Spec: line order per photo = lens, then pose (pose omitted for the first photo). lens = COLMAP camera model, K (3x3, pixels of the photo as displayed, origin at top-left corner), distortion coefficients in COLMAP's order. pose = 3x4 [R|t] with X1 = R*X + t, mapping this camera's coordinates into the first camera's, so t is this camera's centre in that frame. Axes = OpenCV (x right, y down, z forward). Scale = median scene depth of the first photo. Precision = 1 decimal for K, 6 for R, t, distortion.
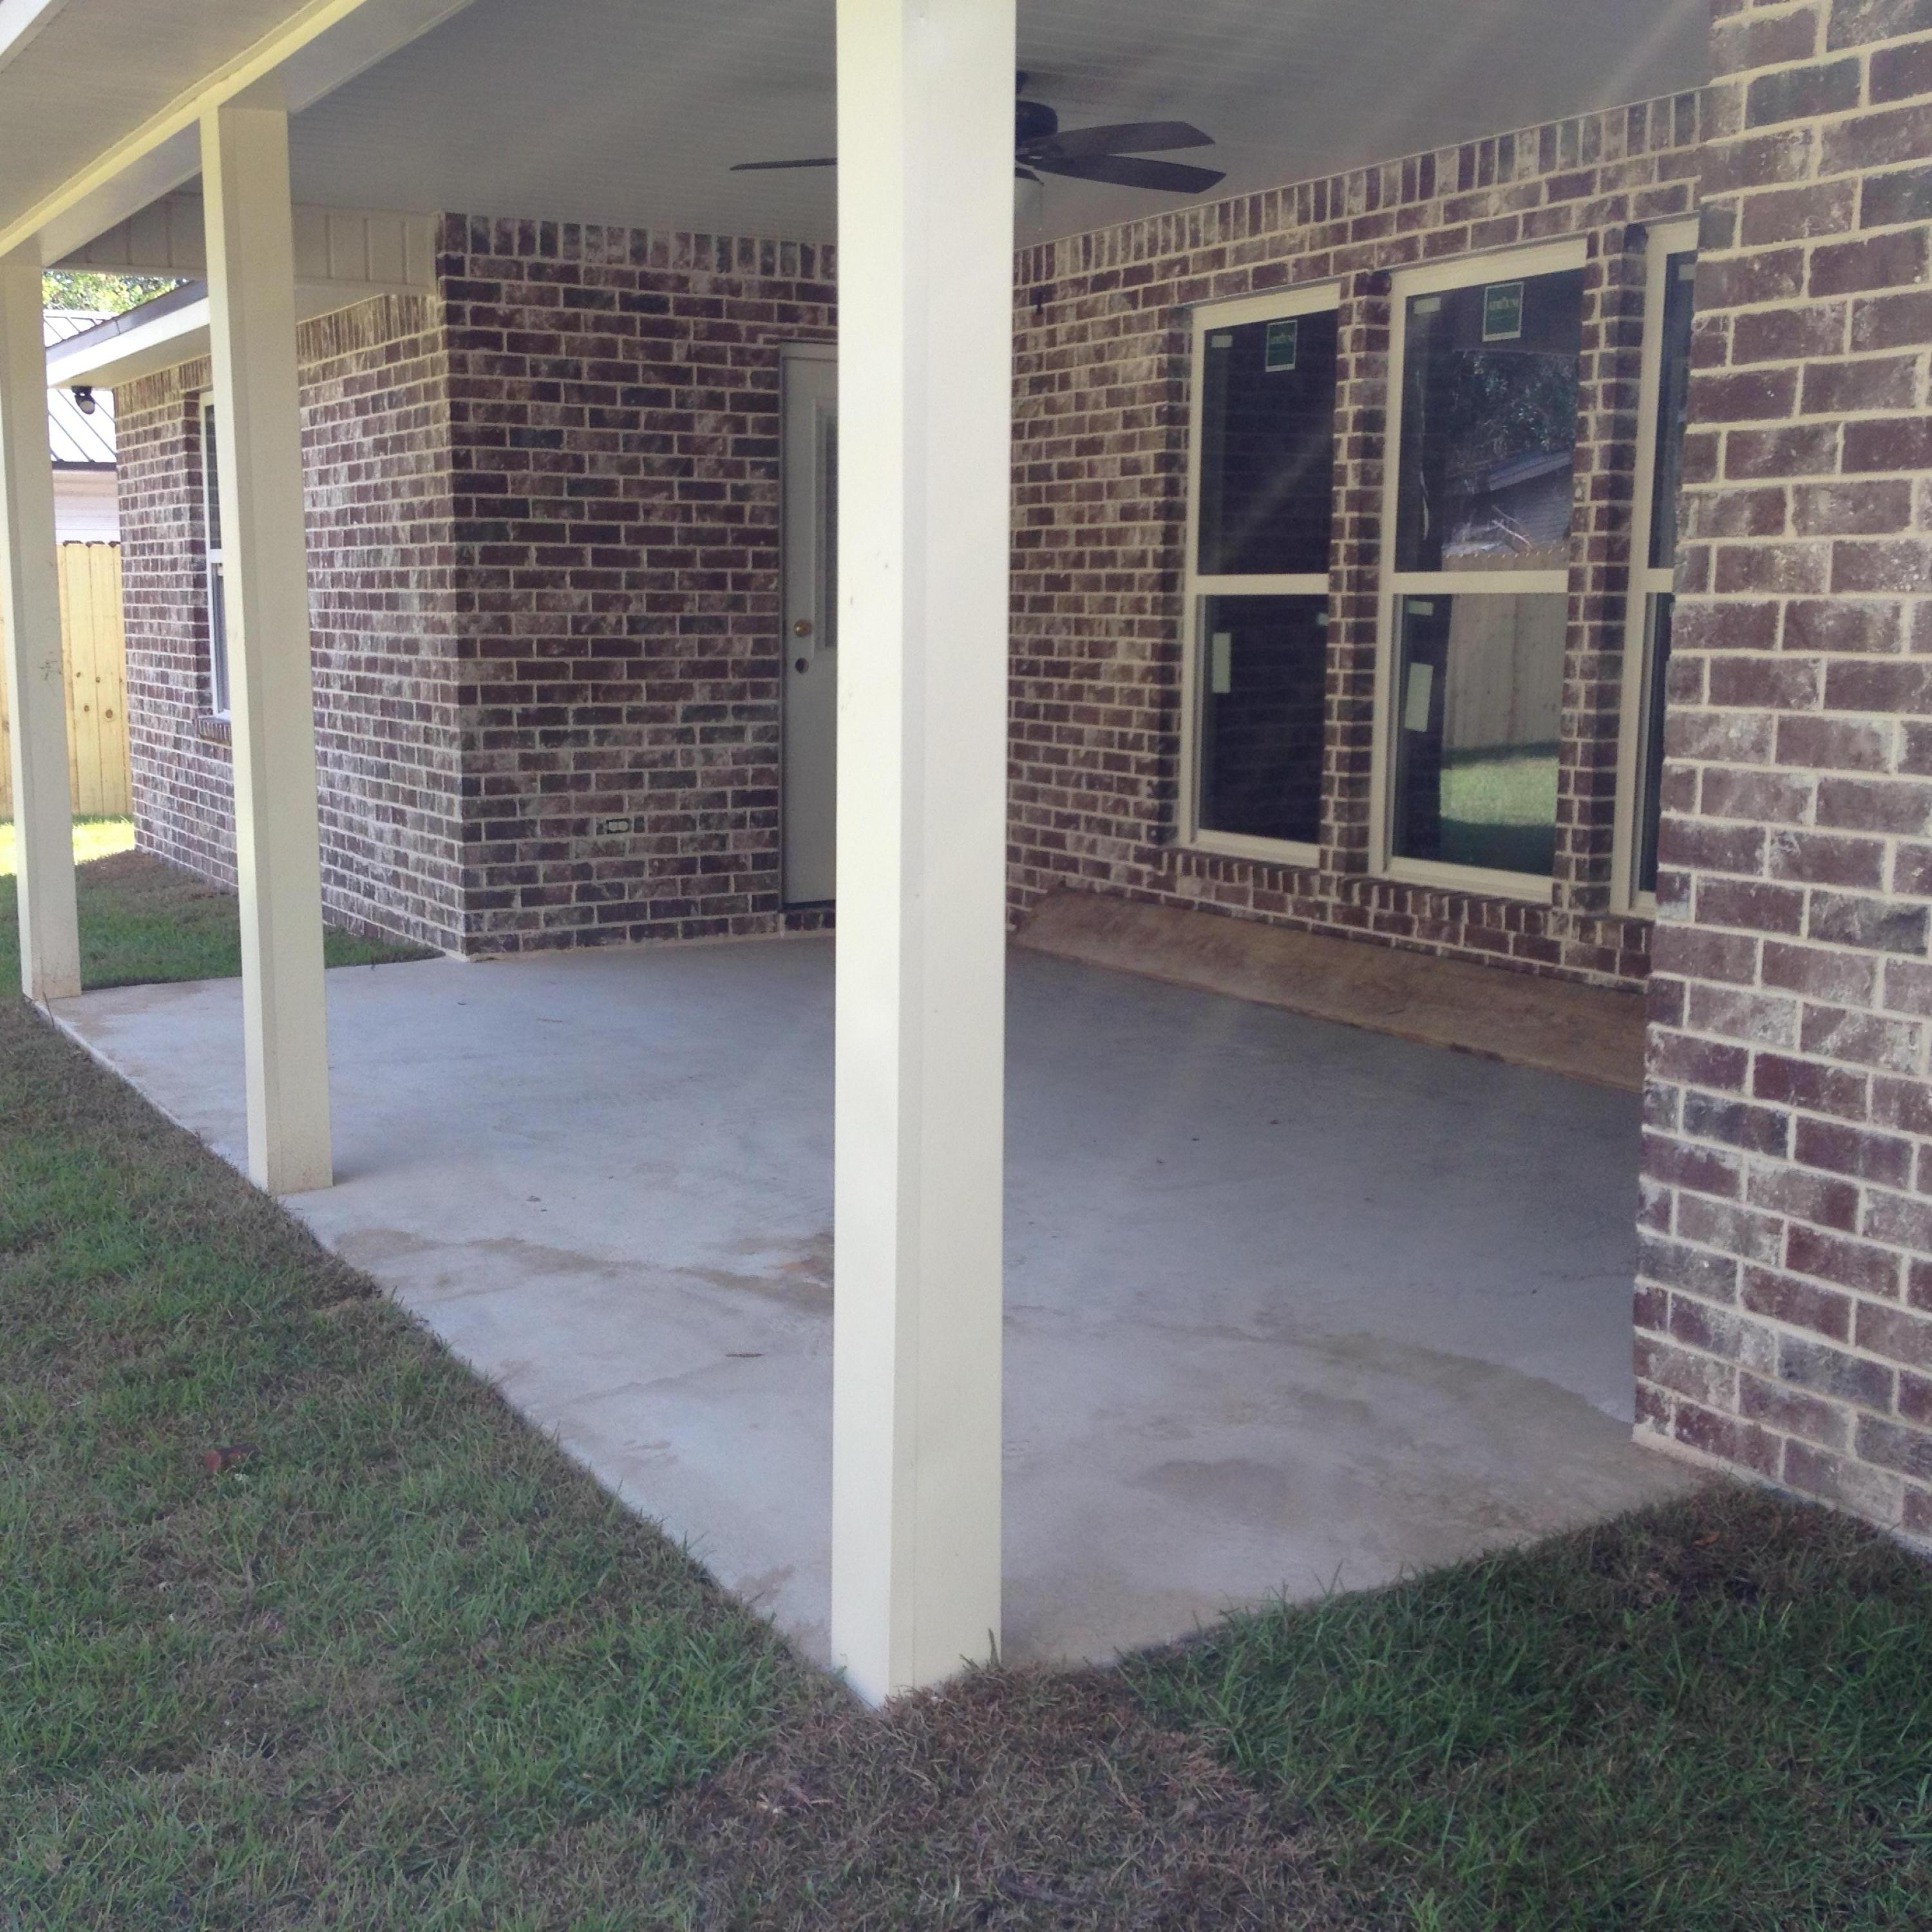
lens RADIAL K [[2384.0, 0, 964.8], [0, 2384.0, 968.4], [0, 0, 1]] dist [0.028279, 0.000000]
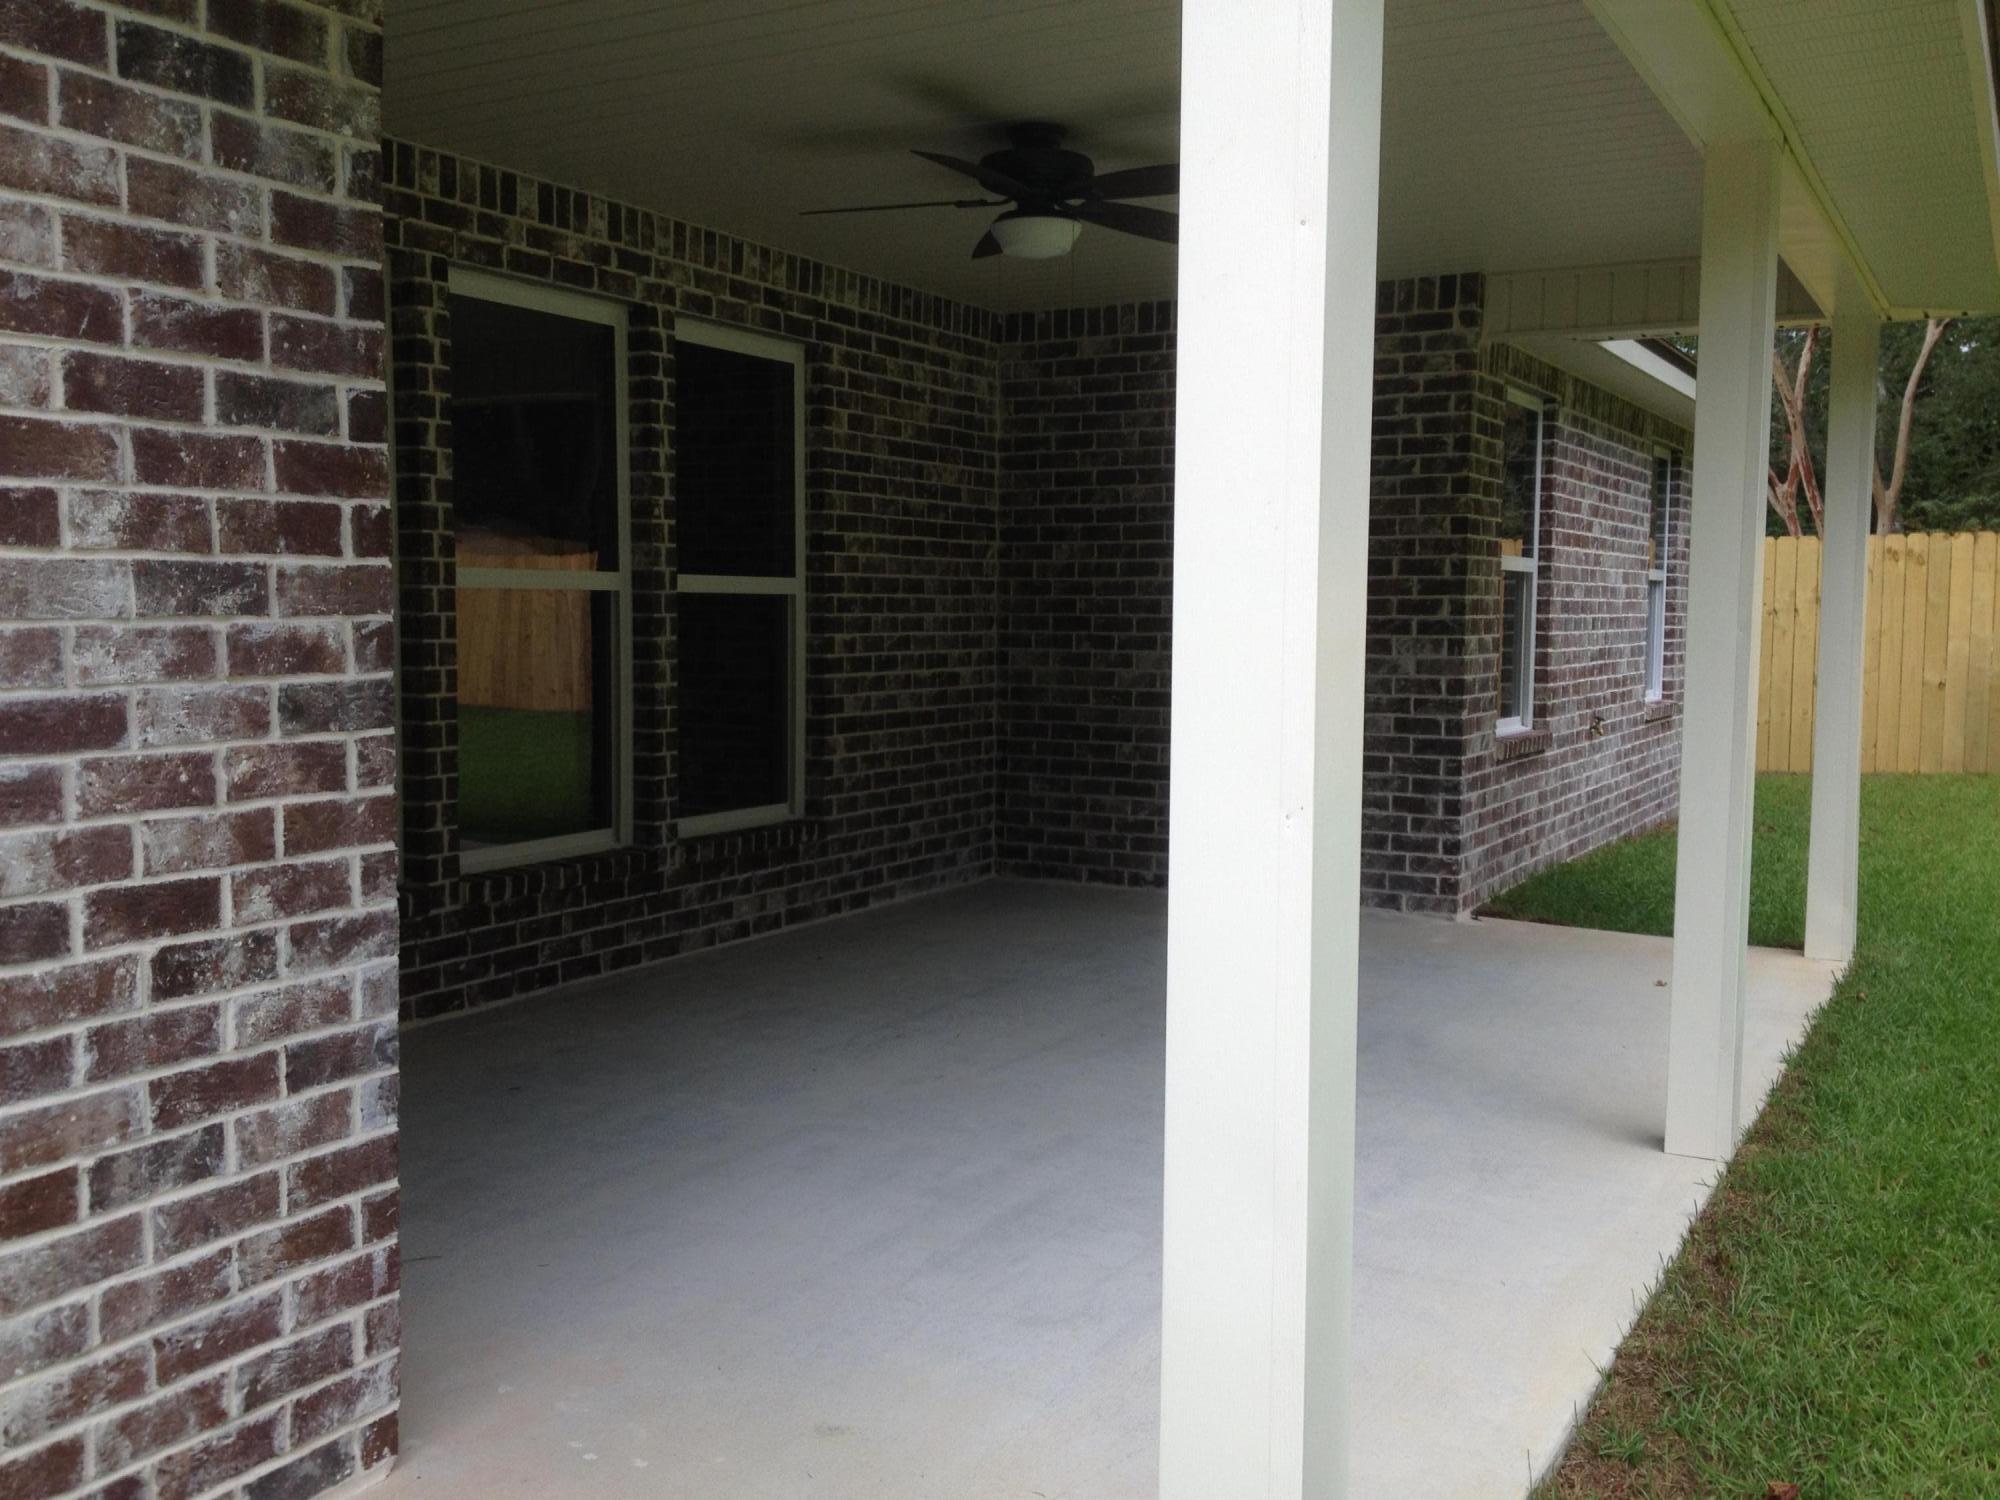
lens RADIAL K [[1910.7, 0, 999.2], [0, 1910.7, 752.6], [0, 0, 1]] dist [0.062930, 0.000000]
pose [[-0.503323, -0.070856, 0.861188, -0.648995], [0.122283, 0.980762, 0.152163, -0.190063], [-0.855402, 0.181896, -0.484975, 1.250707]]
